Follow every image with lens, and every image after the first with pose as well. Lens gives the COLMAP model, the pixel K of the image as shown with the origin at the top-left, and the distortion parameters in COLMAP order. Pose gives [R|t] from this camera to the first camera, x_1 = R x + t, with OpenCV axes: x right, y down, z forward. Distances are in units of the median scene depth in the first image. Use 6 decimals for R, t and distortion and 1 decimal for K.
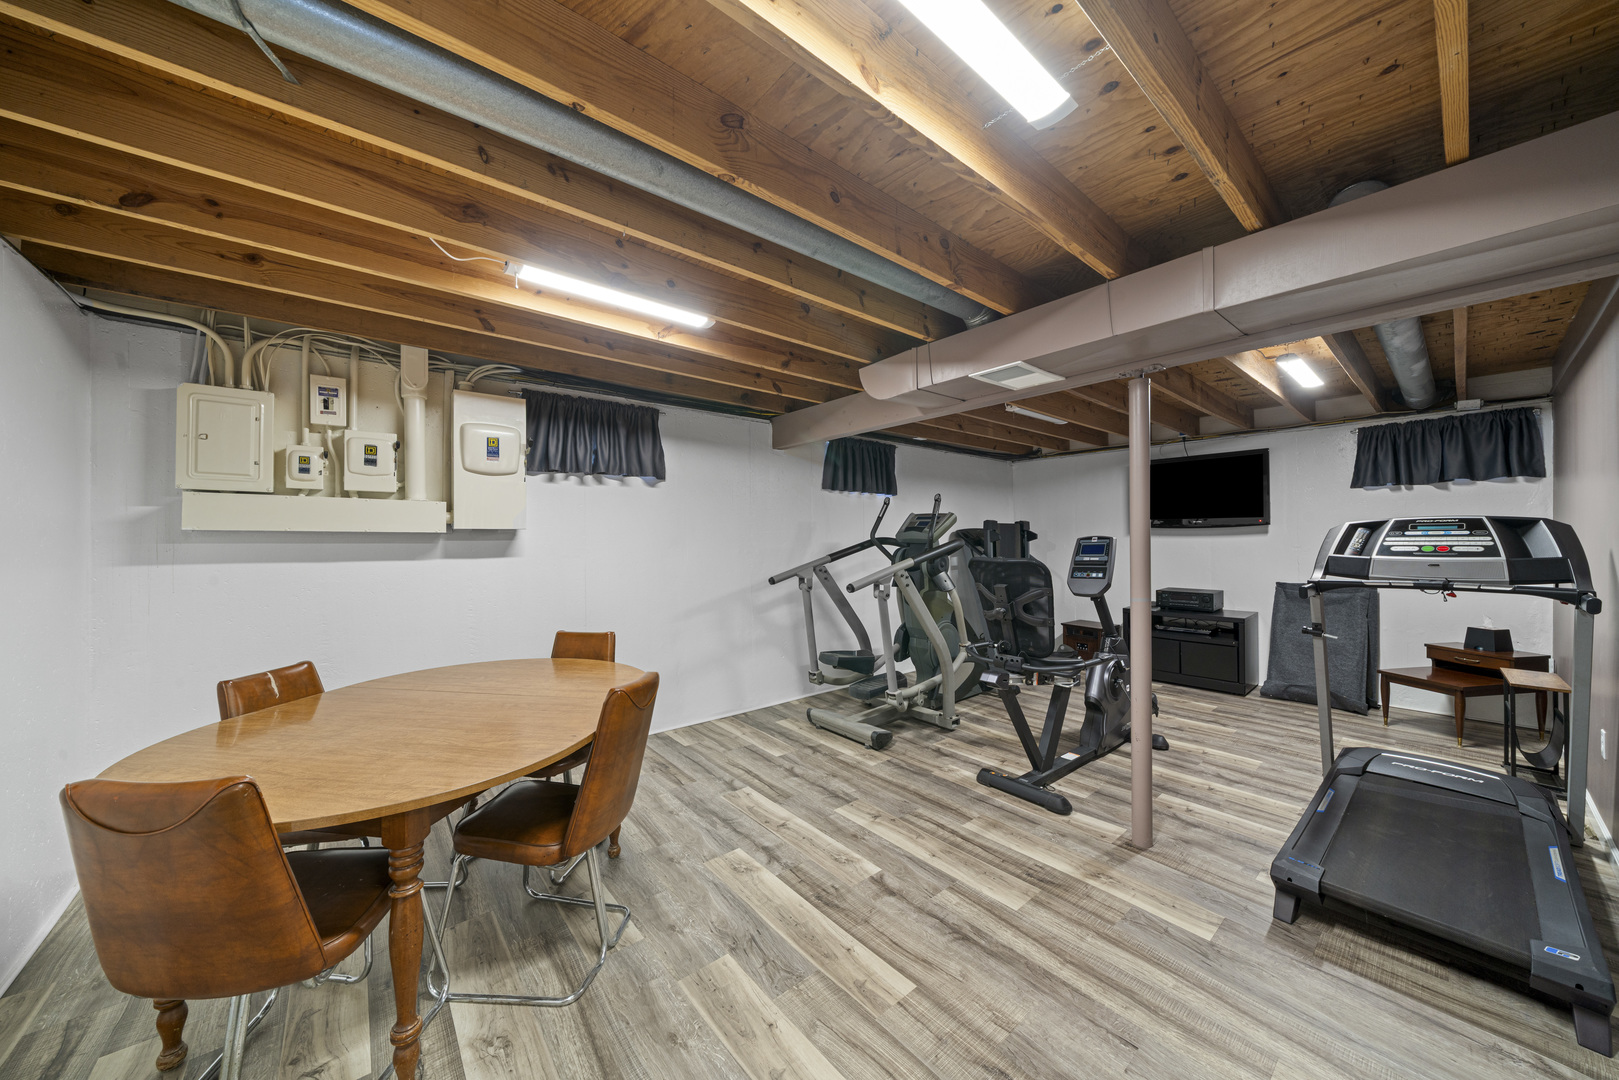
lens RADIAL K [[552.7, 0, 809.4], [0, 552.7, 539.9], [0, 0, 1]] dist [-0.008106, 0.001188]
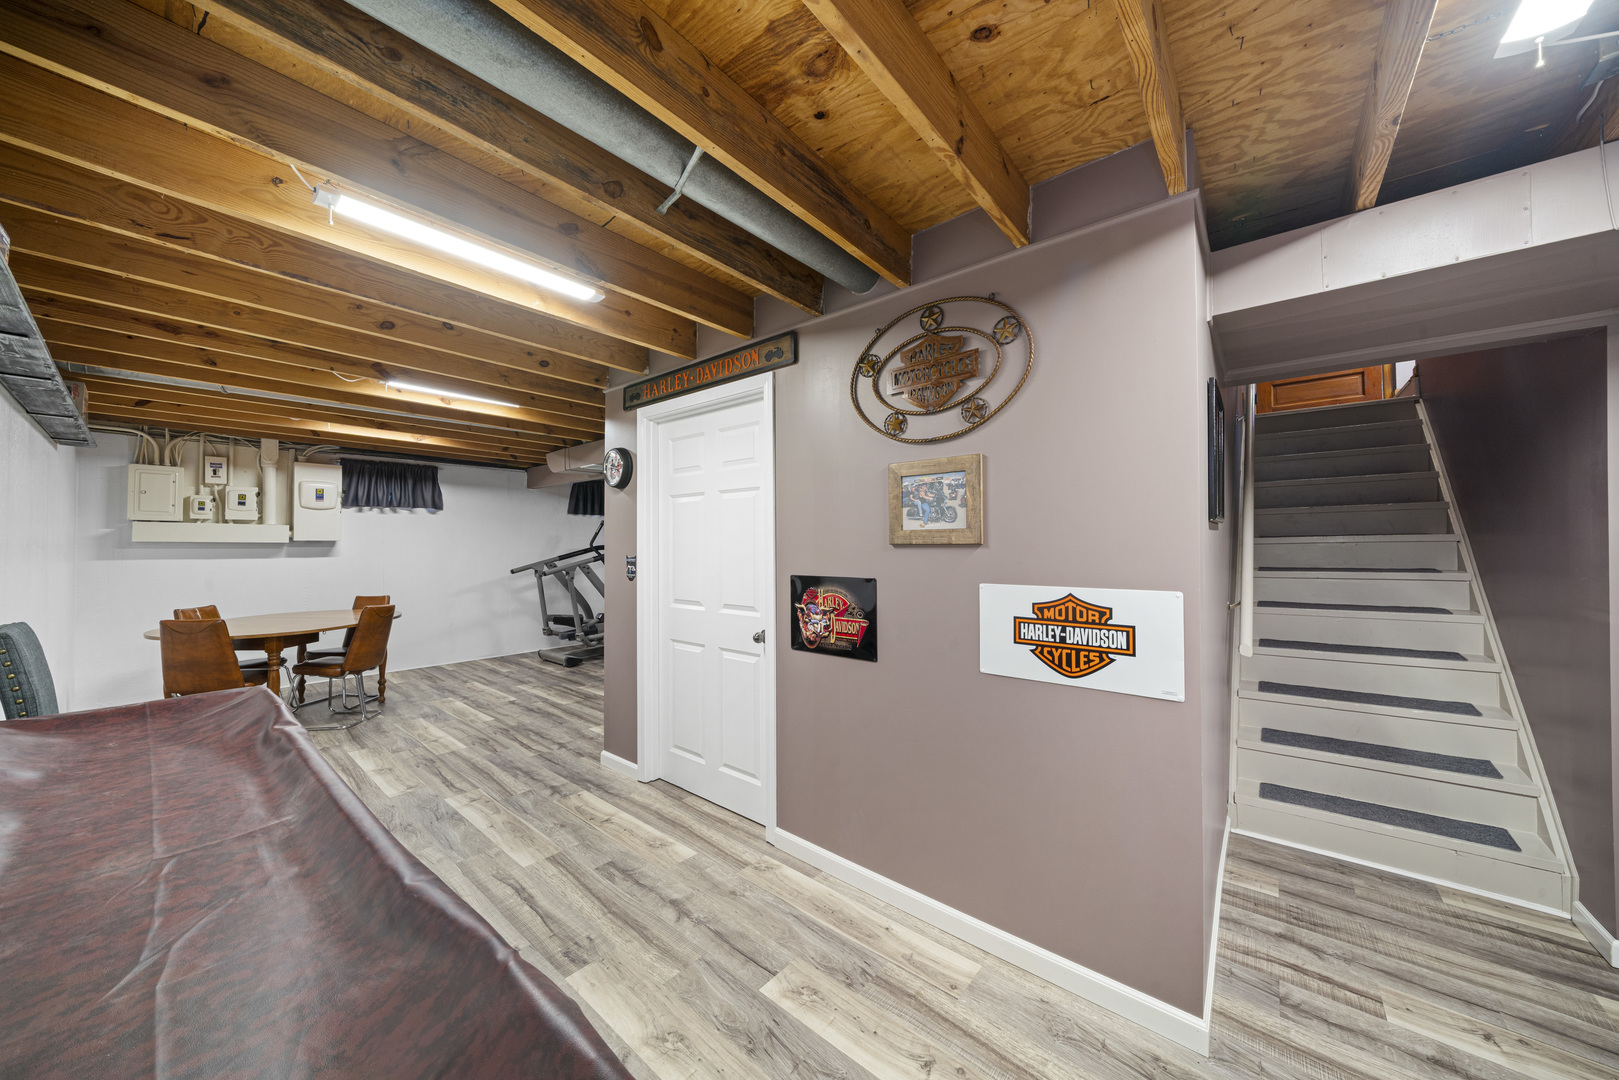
lens RADIAL K [[552.7, 0, 804.2], [0, 552.7, 537.7], [0, 0, 1]] dist [-0.008106, 0.001188]
pose [[0.983973, 0.003224, 0.178286, 0.680543], [-0.000415, 0.999875, -0.015791, -0.001868], [-0.178315, 0.015463, 0.983852, -1.070842]]
